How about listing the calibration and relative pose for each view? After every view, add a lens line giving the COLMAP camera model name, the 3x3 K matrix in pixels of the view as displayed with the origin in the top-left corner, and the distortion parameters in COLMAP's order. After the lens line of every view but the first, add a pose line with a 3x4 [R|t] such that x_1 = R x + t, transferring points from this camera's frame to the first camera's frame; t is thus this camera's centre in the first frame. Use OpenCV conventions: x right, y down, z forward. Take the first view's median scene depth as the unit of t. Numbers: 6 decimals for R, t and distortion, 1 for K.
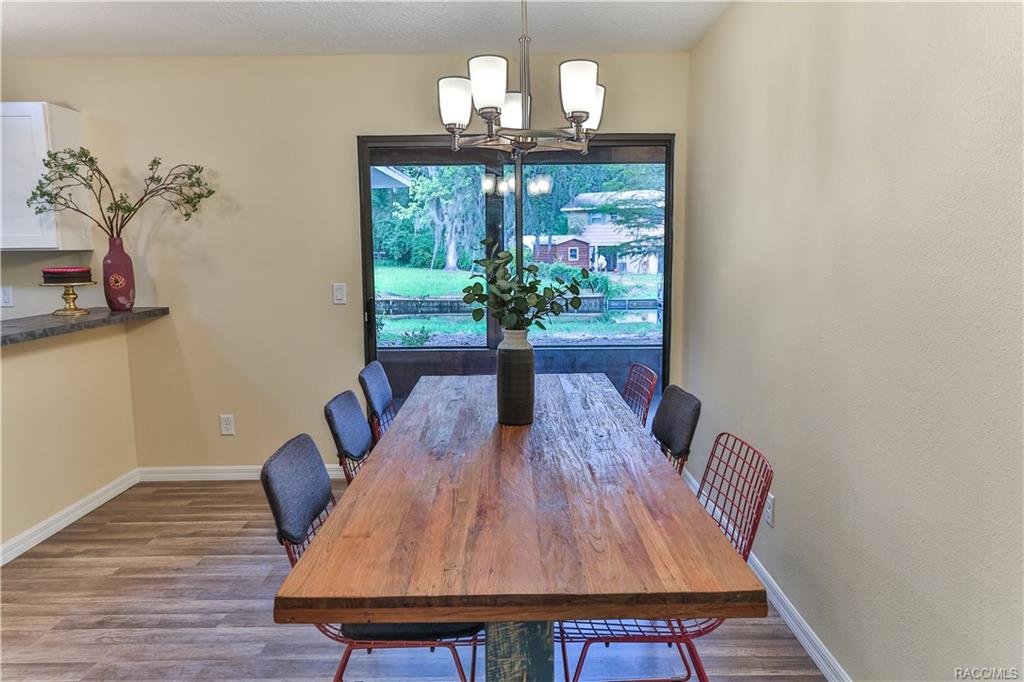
lens RADIAL K [[696.0, 0, 506.6], [0, 696.0, 343.3], [0, 0, 1]] dist [0.002769, 0.003466]
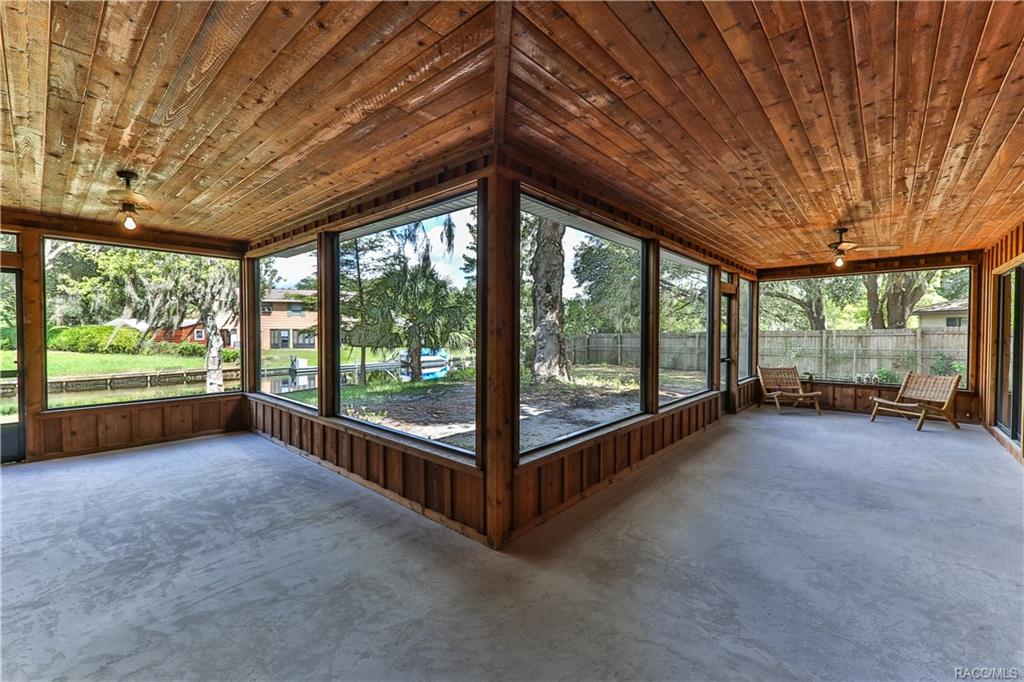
lens RADIAL K [[415.0, 0, 518.3], [0, 415.0, 342.2], [0, 0, 1]] dist [0.010554, -0.004272]
pose [[0.656823, -0.007900, 0.754004, -1.033080], [0.093416, 0.993094, -0.070971, -0.134925], [-0.748236, 0.117052, 0.653025, 1.289197]]
